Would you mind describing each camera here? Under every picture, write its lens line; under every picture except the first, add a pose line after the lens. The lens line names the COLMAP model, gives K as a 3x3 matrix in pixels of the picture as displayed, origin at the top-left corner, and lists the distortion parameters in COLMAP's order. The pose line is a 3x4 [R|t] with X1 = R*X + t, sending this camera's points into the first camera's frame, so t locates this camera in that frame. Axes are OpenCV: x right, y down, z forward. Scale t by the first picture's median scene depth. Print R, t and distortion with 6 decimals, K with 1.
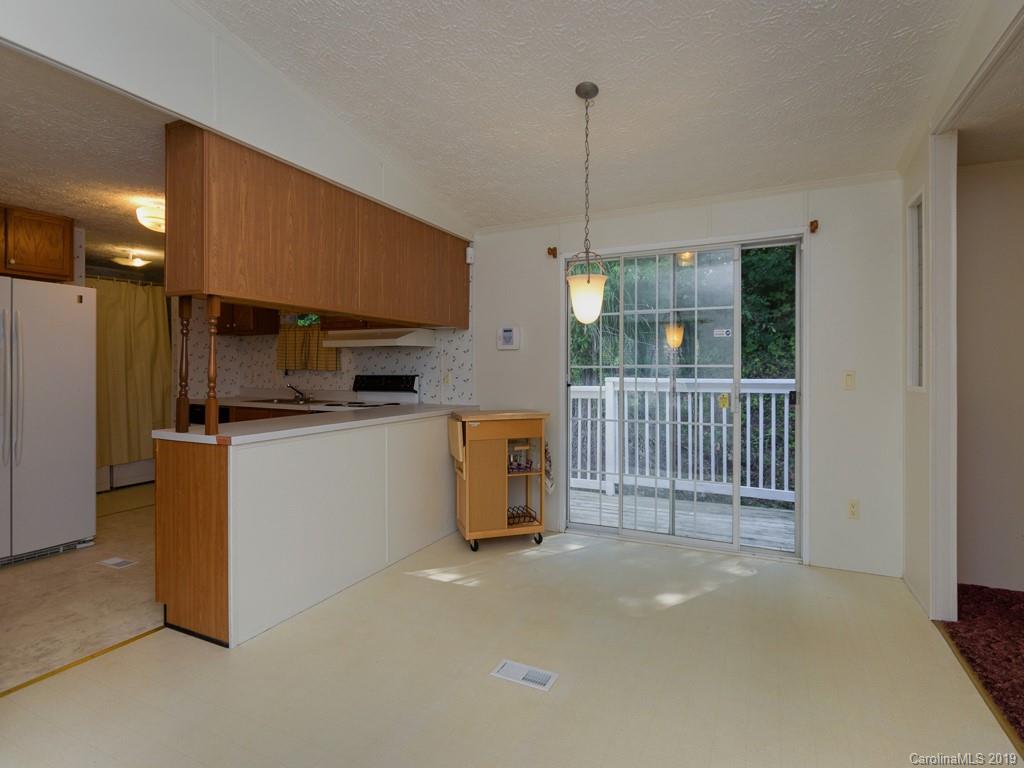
lens RADIAL K [[521.1, 0, 512.0], [0, 521.1, 384.0], [0, 0, 1]] dist [-0.020822, 0.000025]
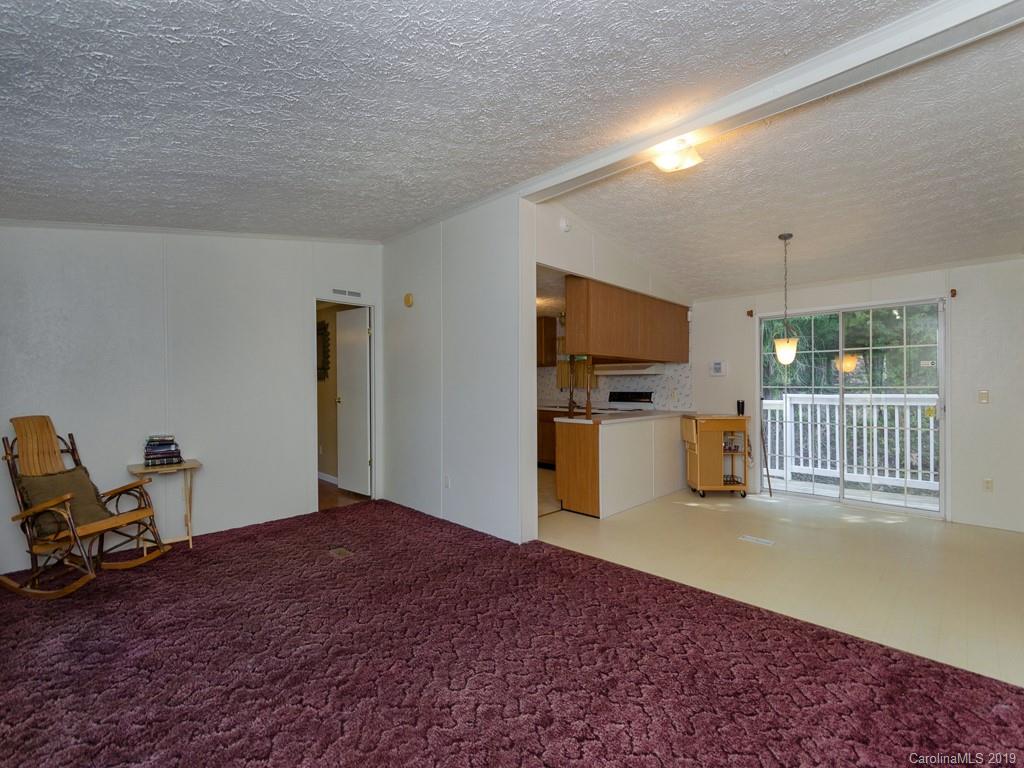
lens RADIAL K [[457.5, 0, 512.0], [0, 457.5, 384.0], [0, 0, 1]] dist [-0.001964, -0.000219]
pose [[0.948353, 0.000651, -0.317217, -0.154138], [-0.011281, 0.999435, -0.031672, 0.008372], [0.317017, 0.033615, 0.947824, -0.487322]]
